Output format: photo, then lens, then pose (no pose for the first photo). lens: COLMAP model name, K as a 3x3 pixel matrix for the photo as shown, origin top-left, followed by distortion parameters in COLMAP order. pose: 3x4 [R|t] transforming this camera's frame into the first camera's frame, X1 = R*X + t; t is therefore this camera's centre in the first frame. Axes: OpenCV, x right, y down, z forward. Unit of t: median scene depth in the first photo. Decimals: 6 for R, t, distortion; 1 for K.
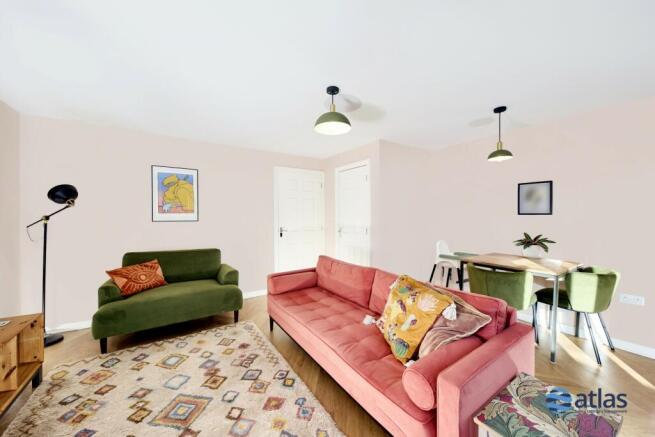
lens RADIAL K [[236.6, 0, 327.5], [0, 236.6, 218.5], [0, 0, 1]] dist [-0.001728, -0.000130]
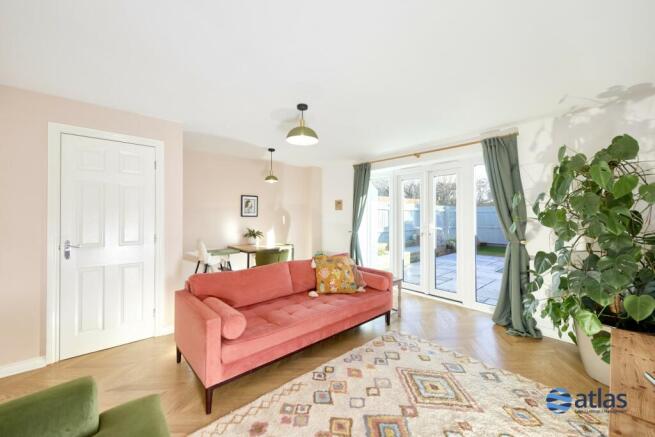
lens RADIAL K [[250.8, 0, 327.5], [0, 250.8, 218.5], [0, 0, 1]] dist [0.001031, 0.000068]
pose [[-0.138333, -0.006552, 0.990364, -1.187859], [0.013475, 0.999873, 0.008497, -0.014615], [-0.990294, 0.014521, -0.138227, 1.051213]]
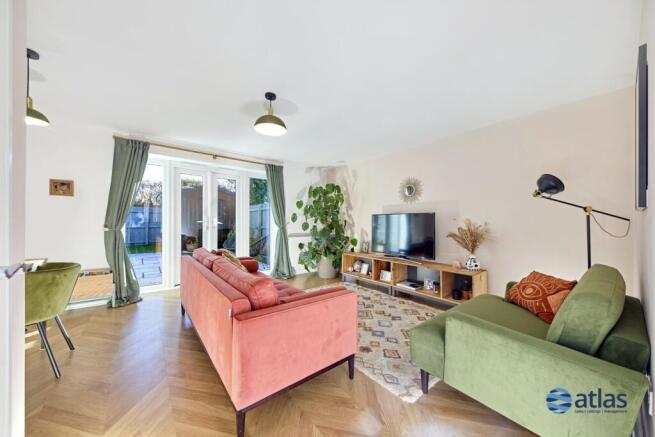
lens RADIAL K [[236.6, 0, 327.5], [0, 236.6, 218.5], [0, 0, 1]] dist [-0.001728, -0.000130]
pose [[-0.996589, -0.005500, -0.082342, -0.157840], [-0.004865, 0.999957, -0.007909, 0.063620], [0.082382, -0.007482, -0.996573, 2.175887]]
